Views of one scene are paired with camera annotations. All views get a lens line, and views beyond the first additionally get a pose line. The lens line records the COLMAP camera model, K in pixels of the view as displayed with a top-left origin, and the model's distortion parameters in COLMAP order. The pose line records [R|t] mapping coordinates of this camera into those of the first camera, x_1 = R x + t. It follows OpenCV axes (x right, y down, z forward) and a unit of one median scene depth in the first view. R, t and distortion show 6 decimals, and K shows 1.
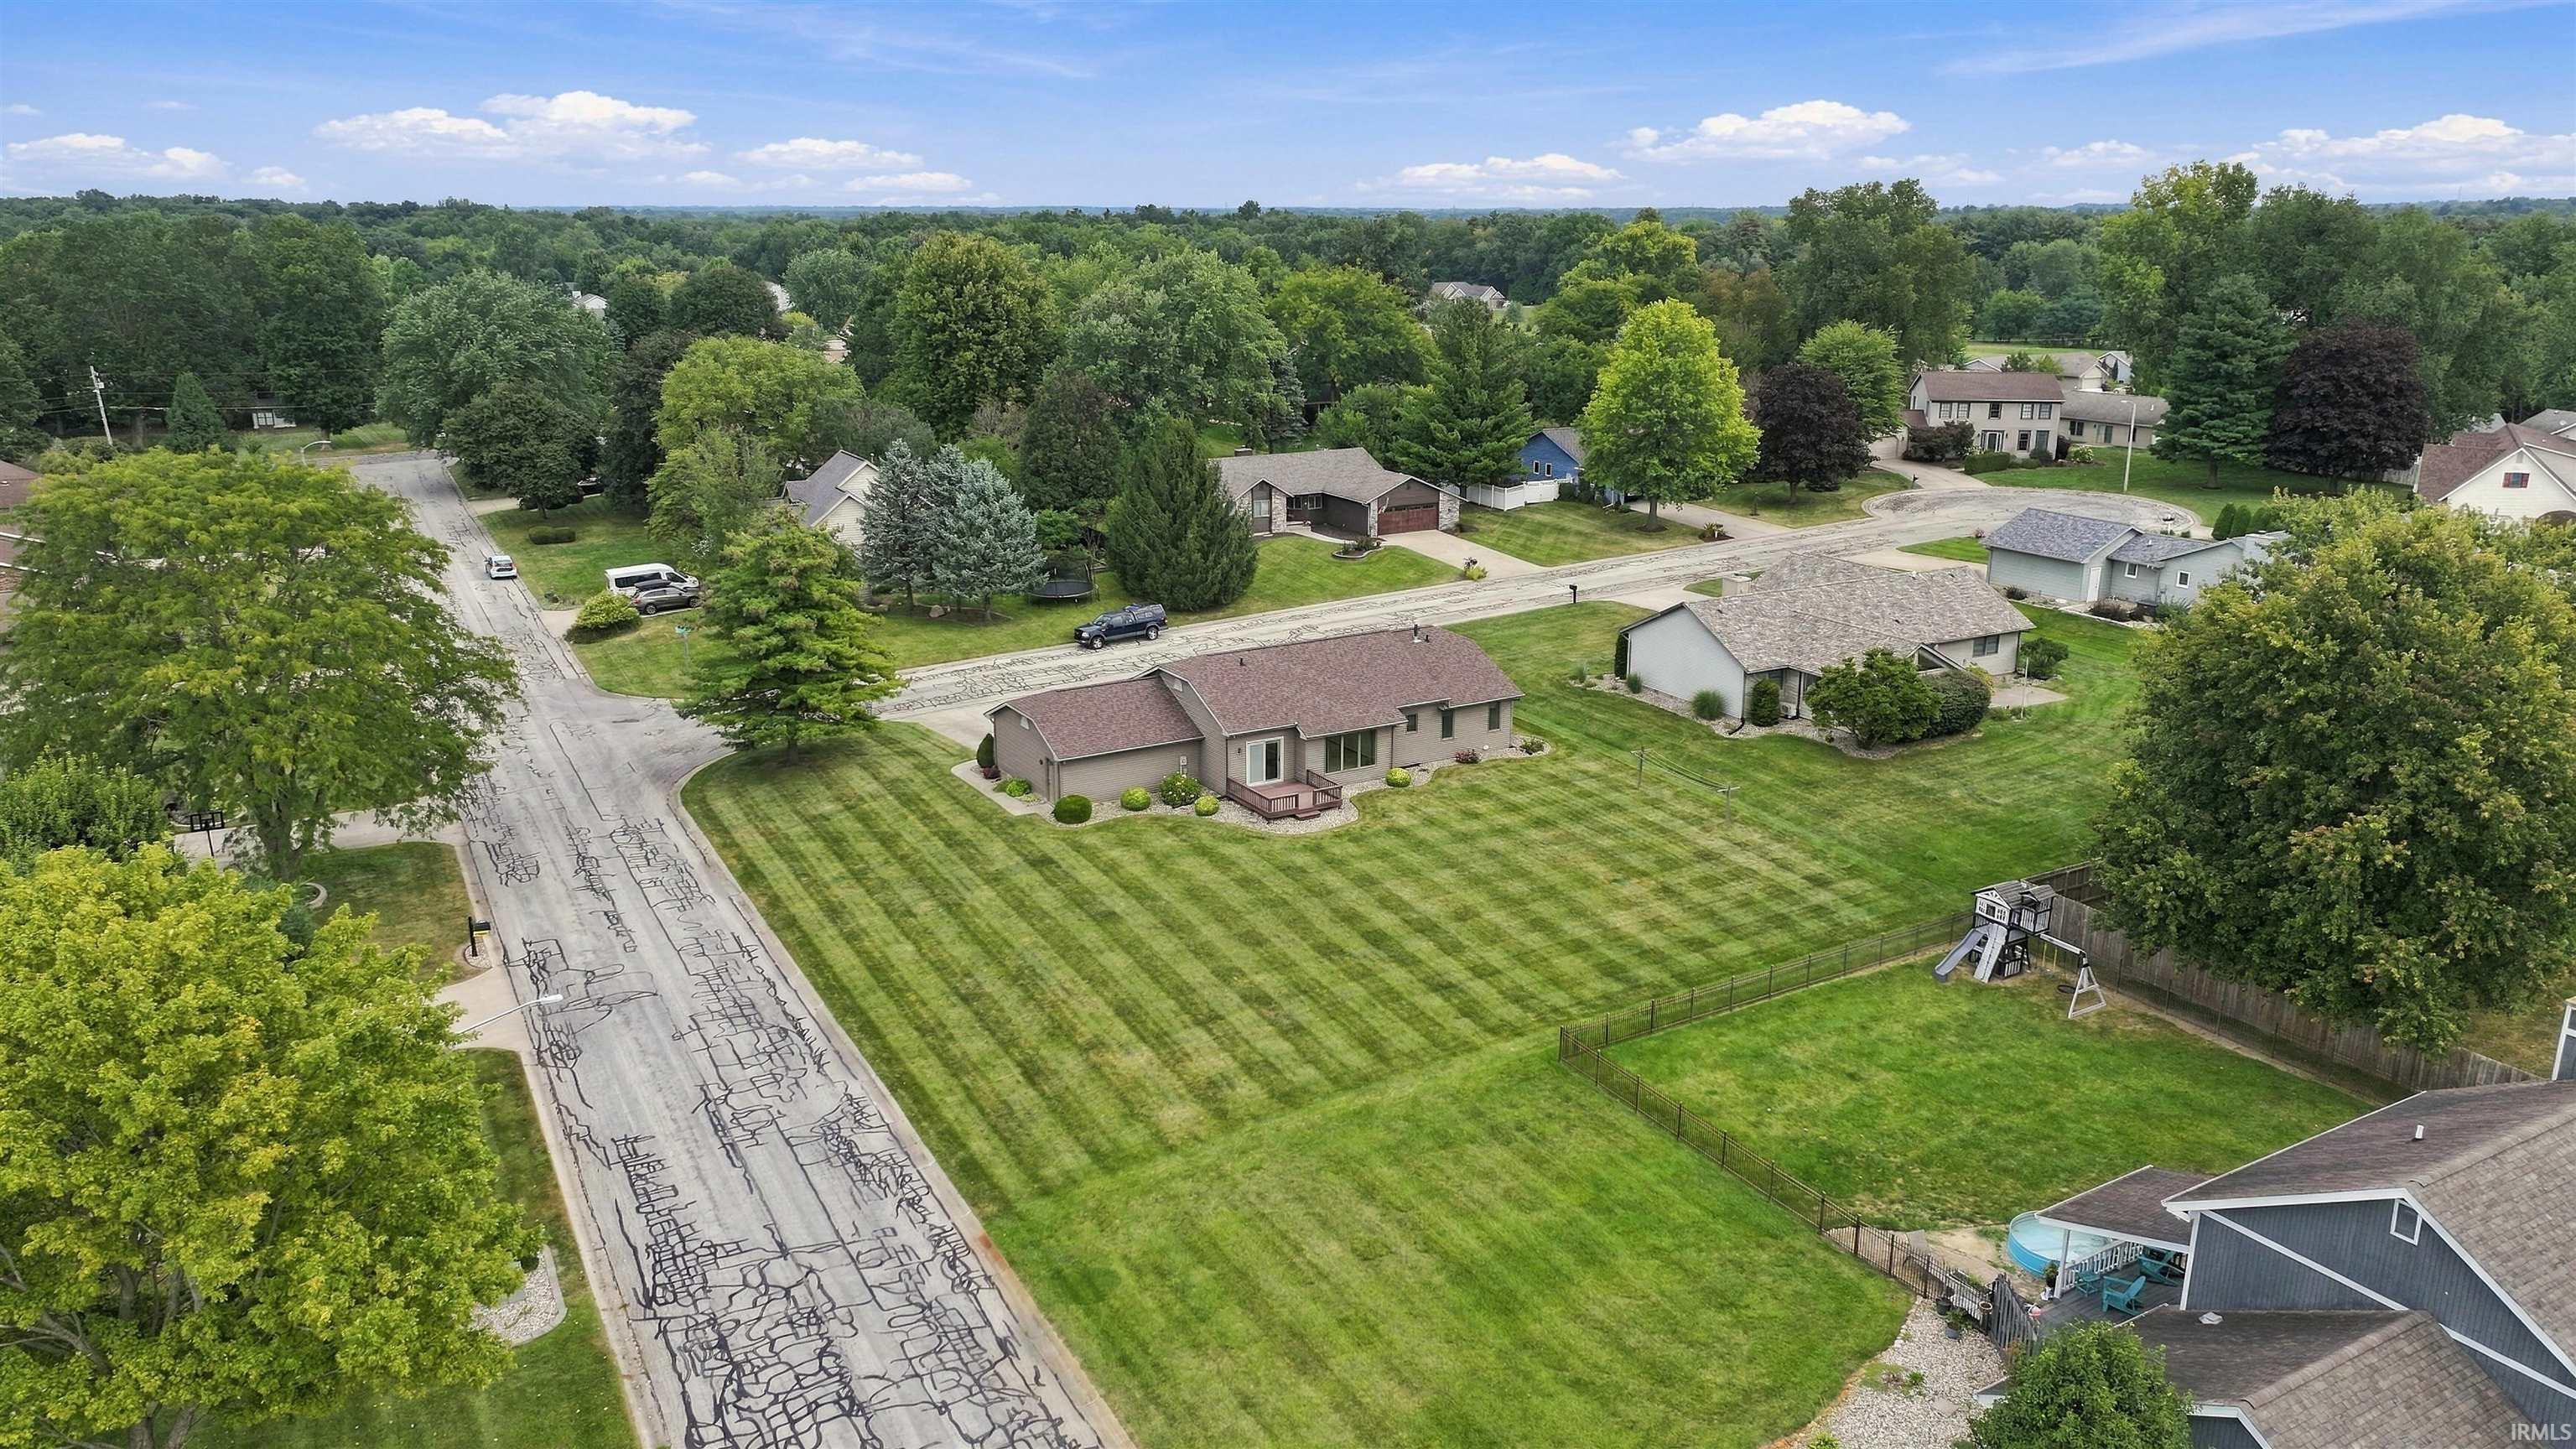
lens RADIAL K [[1809.3, 0, 1292.6], [0, 1809.3, 723.8], [0, 0, 1]] dist [0.002198, 0.009211]
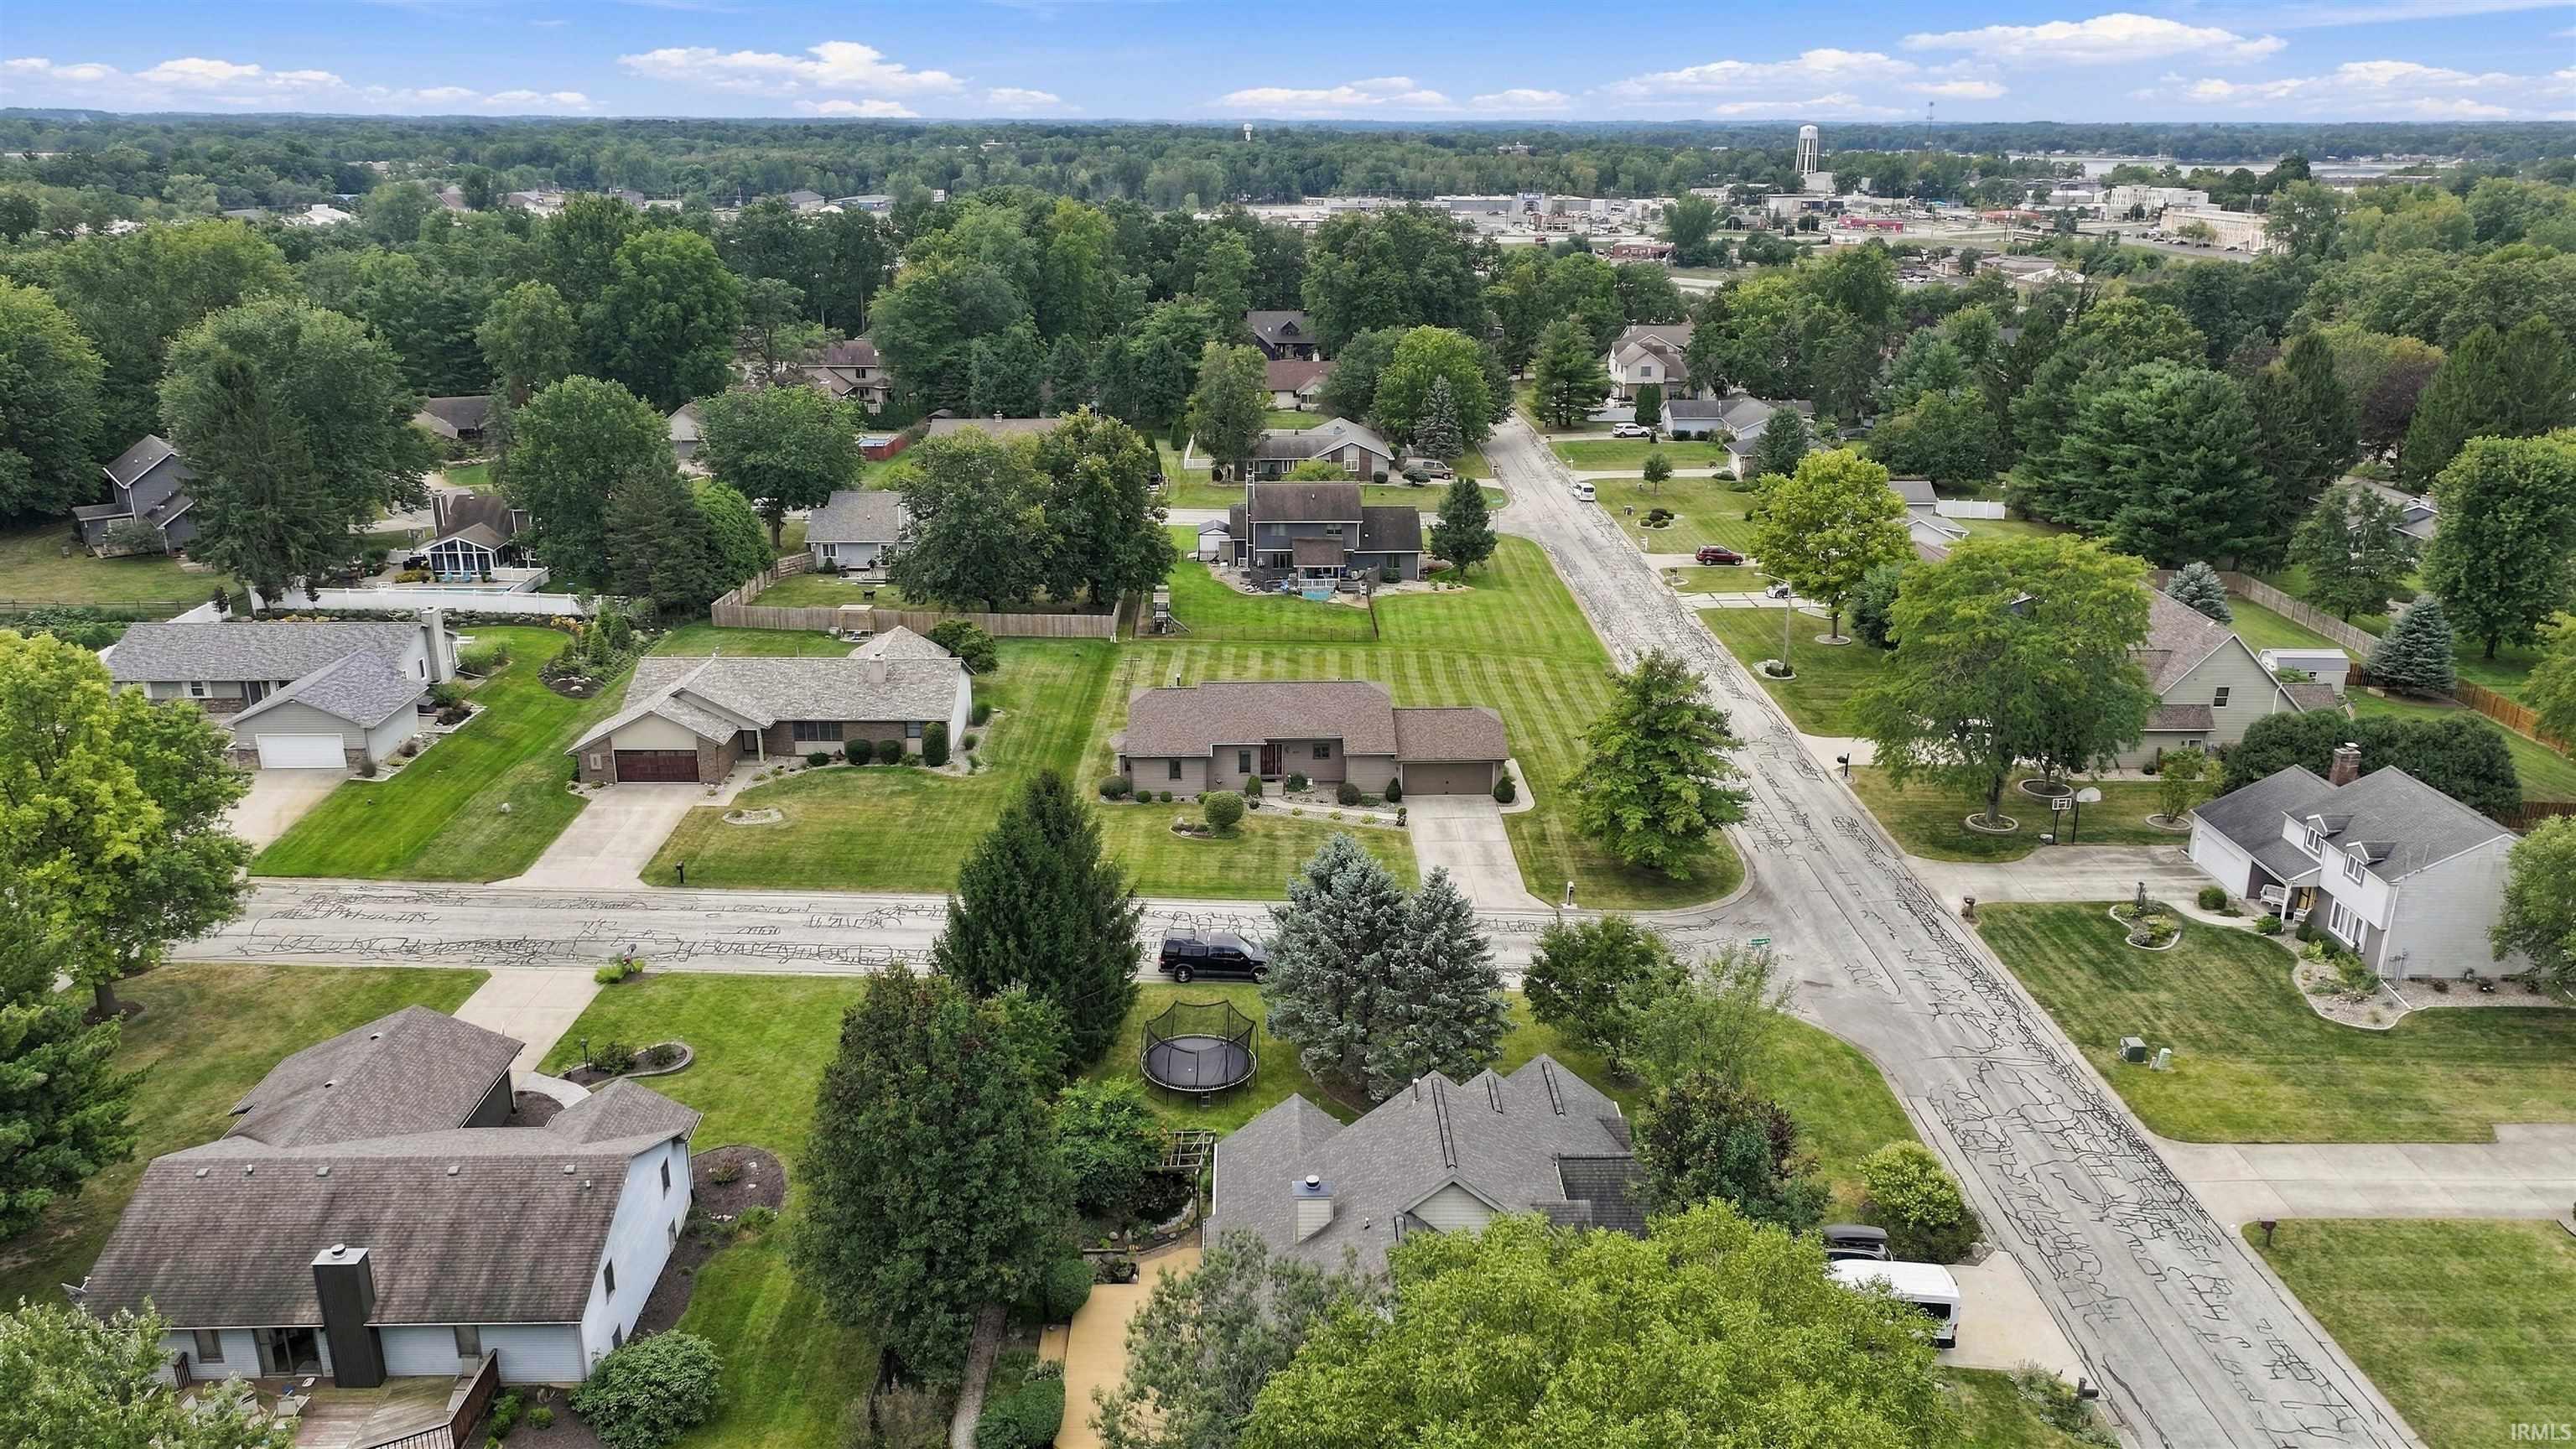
lens RADIAL K [[1809.3, 0, 1289.6], [0, 1809.3, 718.9], [0, 0, 1]] dist [0.002198, 0.009211]
pose [[-0.878113, -0.153959, 0.453006, -0.630849], [0.126387, 0.838541, 0.529977, -0.753628], [-0.461458, 0.522634, -0.716875, 2.041369]]
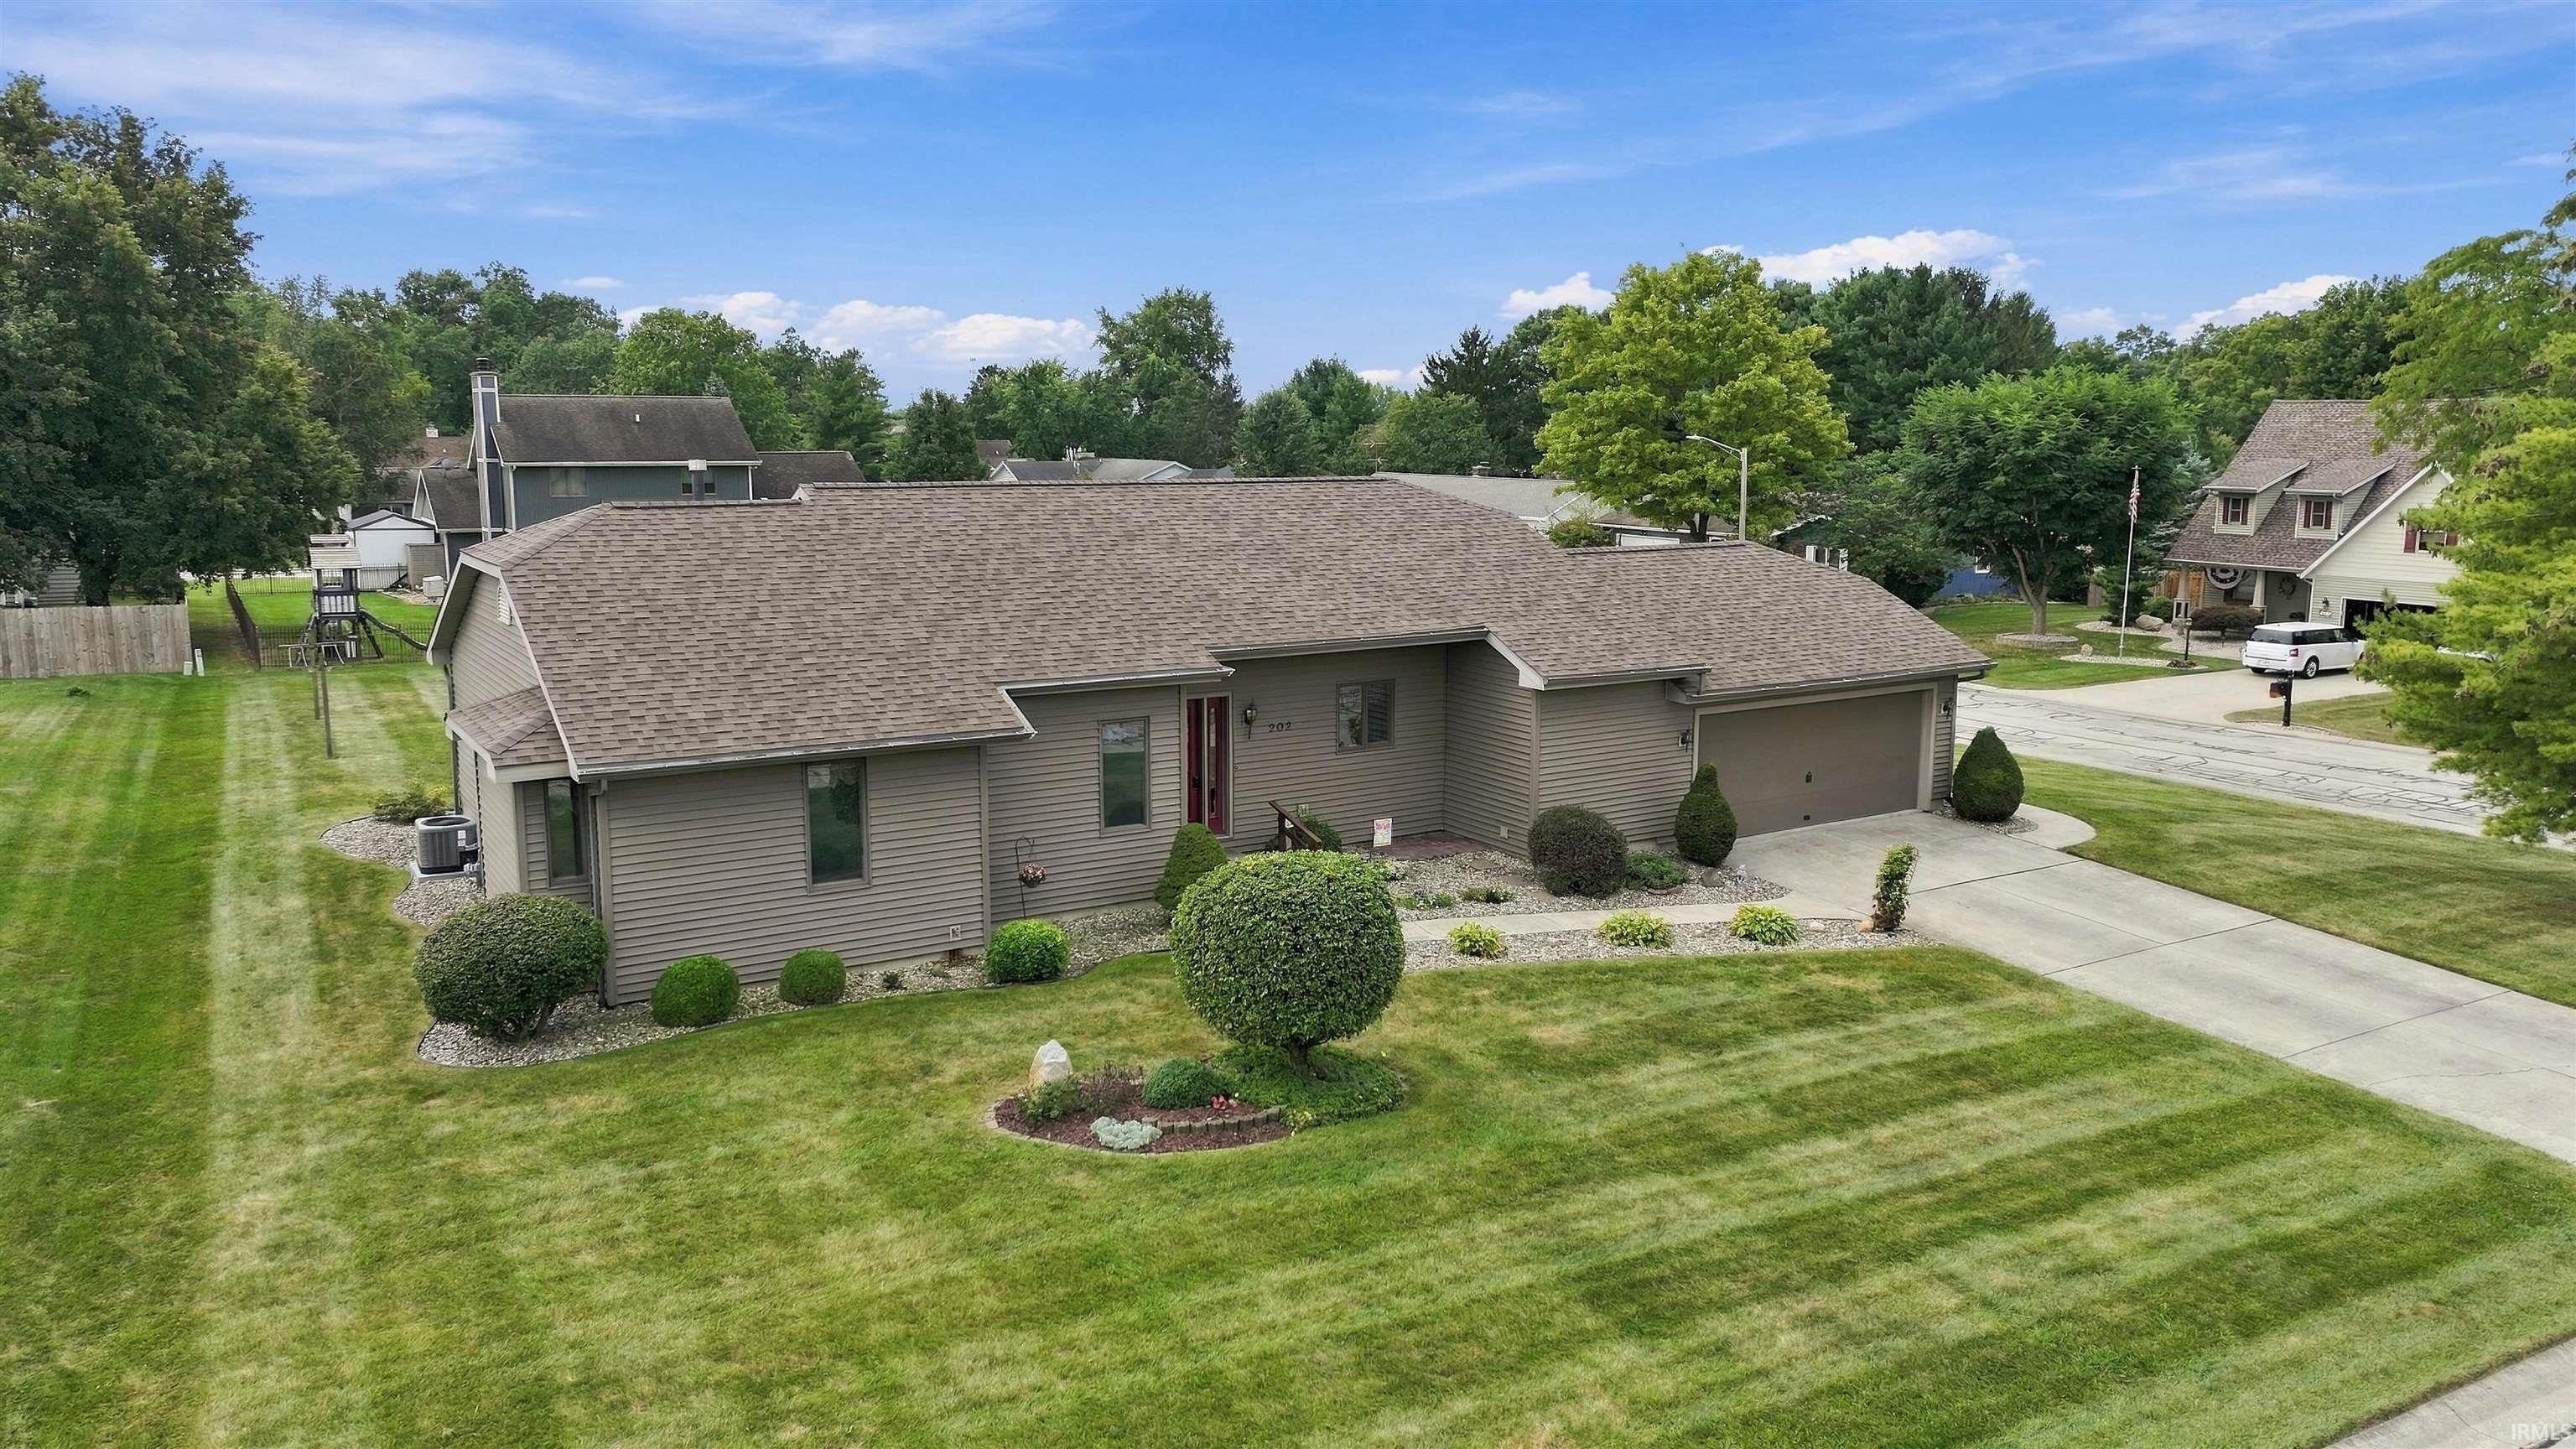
lens RADIAL K [[1809.3, 0, 1295.4], [0, 1809.3, 721.0], [0, 0, 1]] dist [0.002198, 0.009211]
pose [[-0.999640, -0.002406, -0.026725, -0.019943], [-0.013544, 0.905029, 0.425135, -0.153534], [0.023164, 0.425344, -0.904735, 1.374557]]
